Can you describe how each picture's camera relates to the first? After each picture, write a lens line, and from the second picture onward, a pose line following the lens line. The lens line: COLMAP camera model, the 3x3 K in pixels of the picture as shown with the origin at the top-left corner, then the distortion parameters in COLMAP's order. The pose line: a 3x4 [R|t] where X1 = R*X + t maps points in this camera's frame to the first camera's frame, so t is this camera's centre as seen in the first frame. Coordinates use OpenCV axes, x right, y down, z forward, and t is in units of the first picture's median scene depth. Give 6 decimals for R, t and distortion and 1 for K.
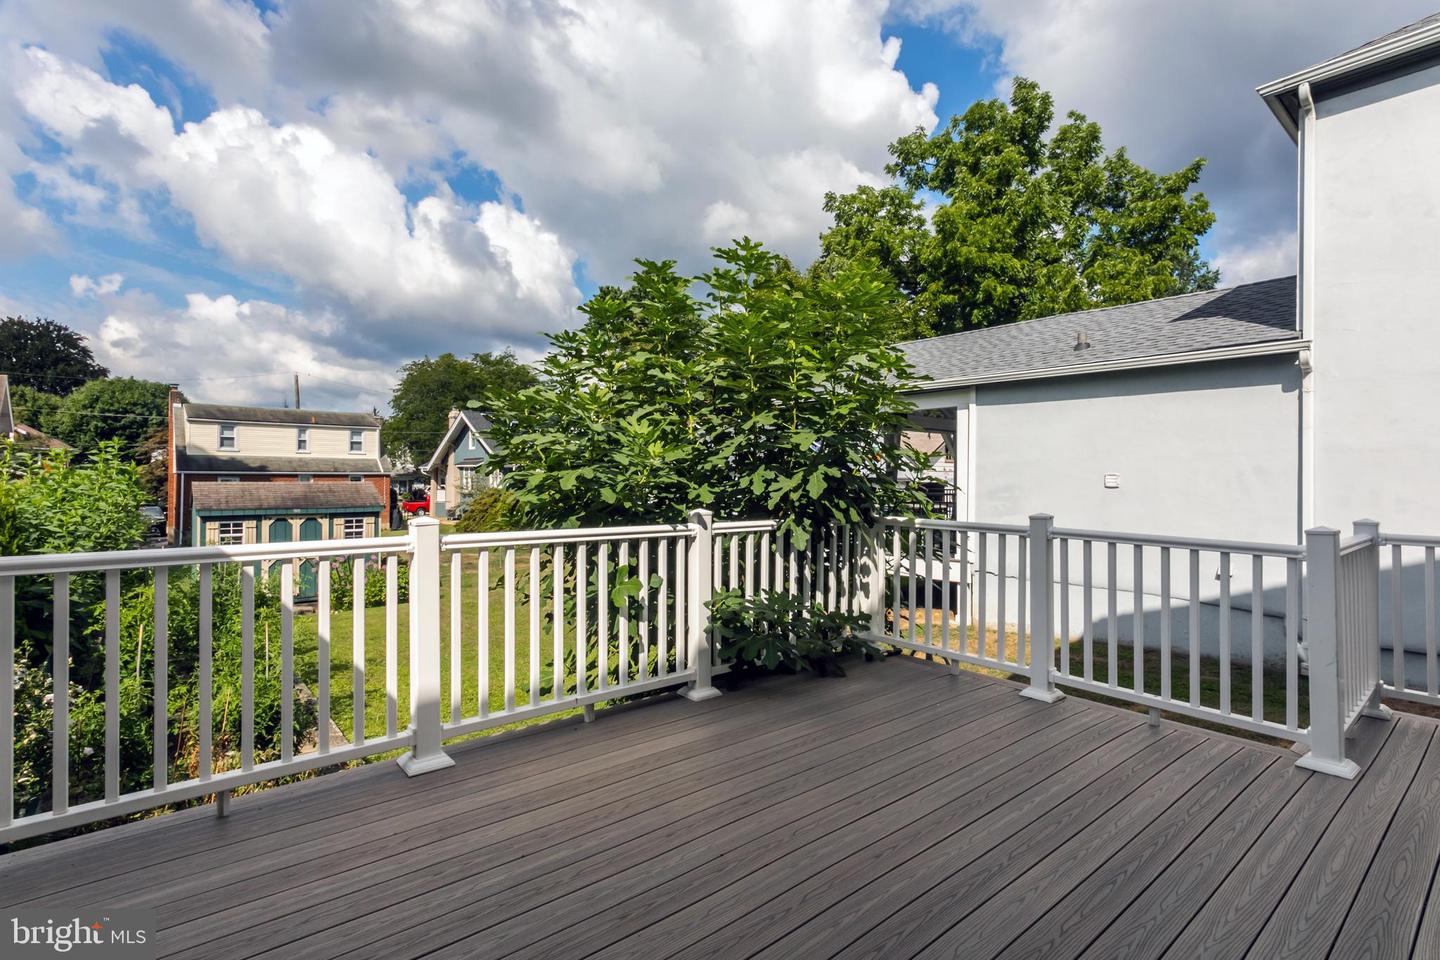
lens RADIAL K [[692.2, 0, 720.0], [0, 692.2, 480.0], [0, 0, 1]] dist [-0.002943, 0.000919]
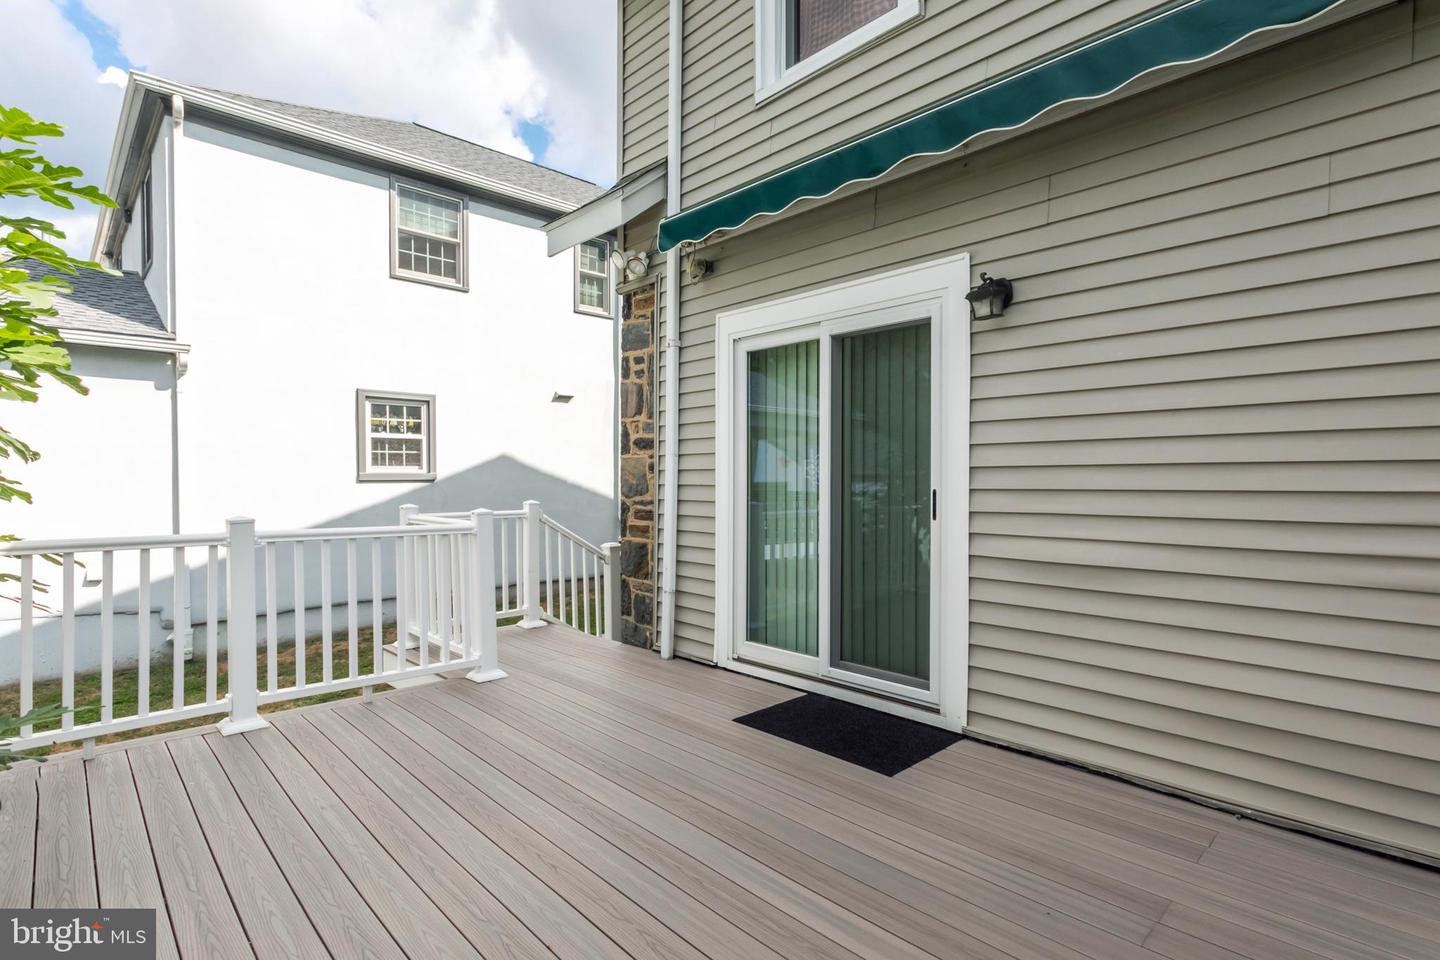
lens RADIAL K [[691.9, 0, 627.1], [0, 691.9, 482.8], [0, 0, 1]] dist [0.048734, 0.000215]
pose [[0.003806, -0.019926, 0.999794, -0.256345], [0.000720, 0.999801, 0.019923, -0.007571], [-0.999992, 0.000644, 0.003820, 0.320002]]
